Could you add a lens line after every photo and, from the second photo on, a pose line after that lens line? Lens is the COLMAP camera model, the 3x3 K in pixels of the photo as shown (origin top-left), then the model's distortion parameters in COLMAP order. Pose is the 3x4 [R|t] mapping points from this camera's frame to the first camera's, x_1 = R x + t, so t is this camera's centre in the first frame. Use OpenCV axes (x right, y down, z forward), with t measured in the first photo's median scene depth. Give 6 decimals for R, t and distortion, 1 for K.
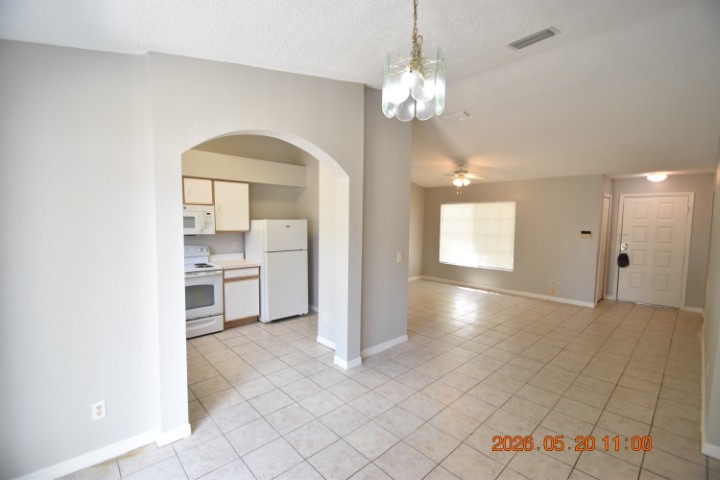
lens RADIAL K [[315.1, 0, 360.5], [0, 315.1, 244.3], [0, 0, 1]] dist [0.010412, -0.013104]
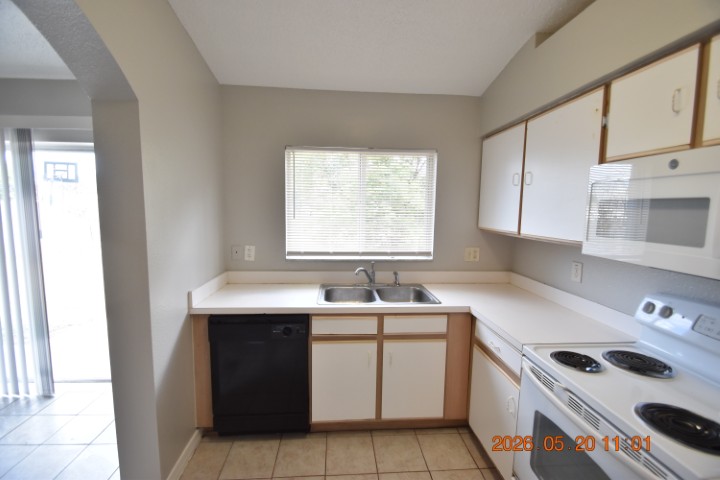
lens RADIAL K [[315.1, 0, 357.2], [0, 315.1, 243.0], [0, 0, 1]] dist [0.010412, -0.013104]
pose [[-0.625381, 0.061472, -0.777895, -0.175282], [-0.083745, 0.985847, 0.145230, -0.059716], [0.775813, 0.155969, -0.611382, 0.845199]]
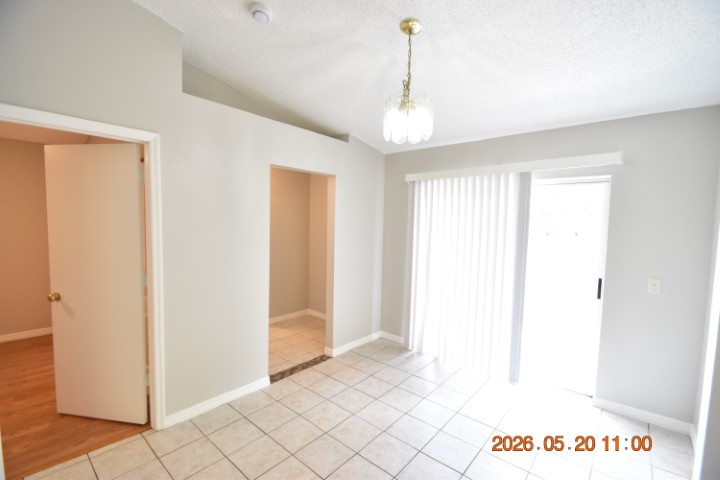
lens RADIAL K [[315.1, 0, 360.7], [0, 315.1, 244.8], [0, 0, 1]] dist [0.010412, -0.013104]
pose [[-0.993455, -0.024330, -0.111604, 0.153560], [-0.040622, 0.988432, 0.146122, -0.054019], [0.106758, 0.149699, -0.982951, 0.732329]]
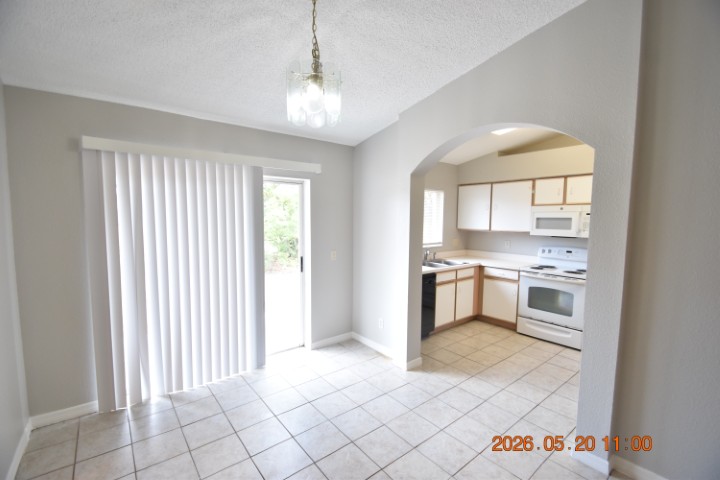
lens RADIAL K [[315.1, 0, 356.5], [0, 315.1, 243.8], [0, 0, 1]] dist [0.010412, -0.013104]
pose [[-0.083570, 0.070595, -0.993998, 0.407975], [-0.083242, 0.993507, 0.077559, -0.027237], [0.993019, 0.089224, -0.077151, 0.401463]]
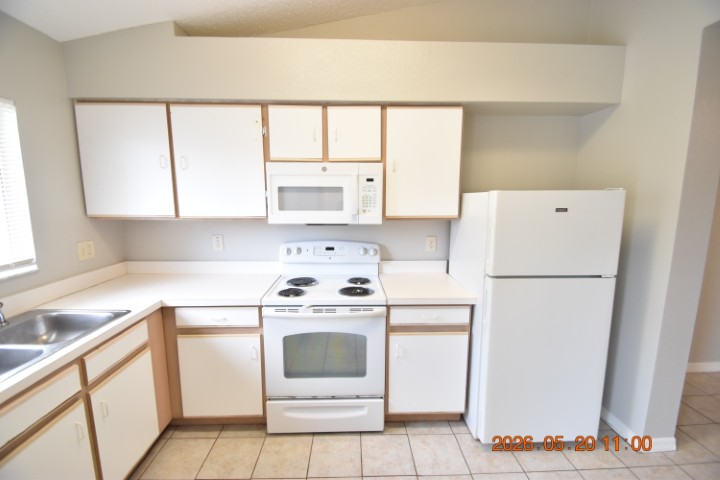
lens RADIAL K [[315.1, 0, 359.1], [0, 315.1, 244.1], [0, 0, 1]] dist [0.010412, -0.013104]
pose [[0.752728, 0.091793, -0.651900, -0.165910], [-0.043725, 0.995016, 0.089619, -0.040177], [0.656878, -0.038954, 0.752990, 0.581876]]
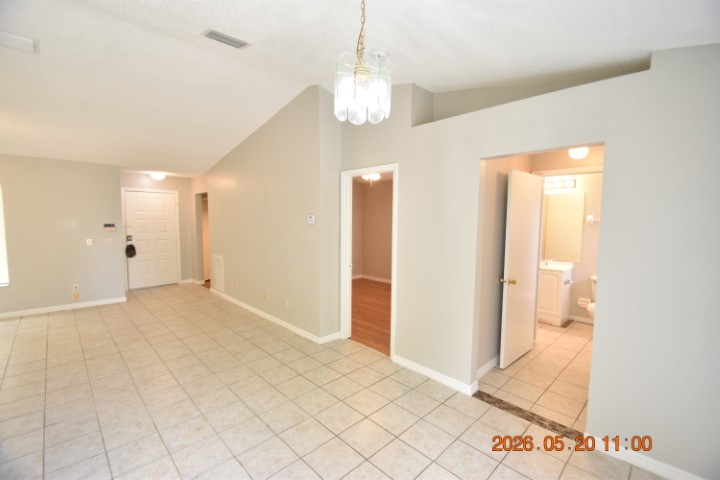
lens RADIAL K [[315.1, 0, 358.0], [0, 315.1, 243.8], [0, 0, 1]] dist [0.010412, -0.013104]
pose [[-0.016944, -0.090937, 0.995713, -0.297650], [0.064097, 0.993708, 0.091844, -0.027626], [-0.997800, 0.065378, -0.011009, 0.333921]]
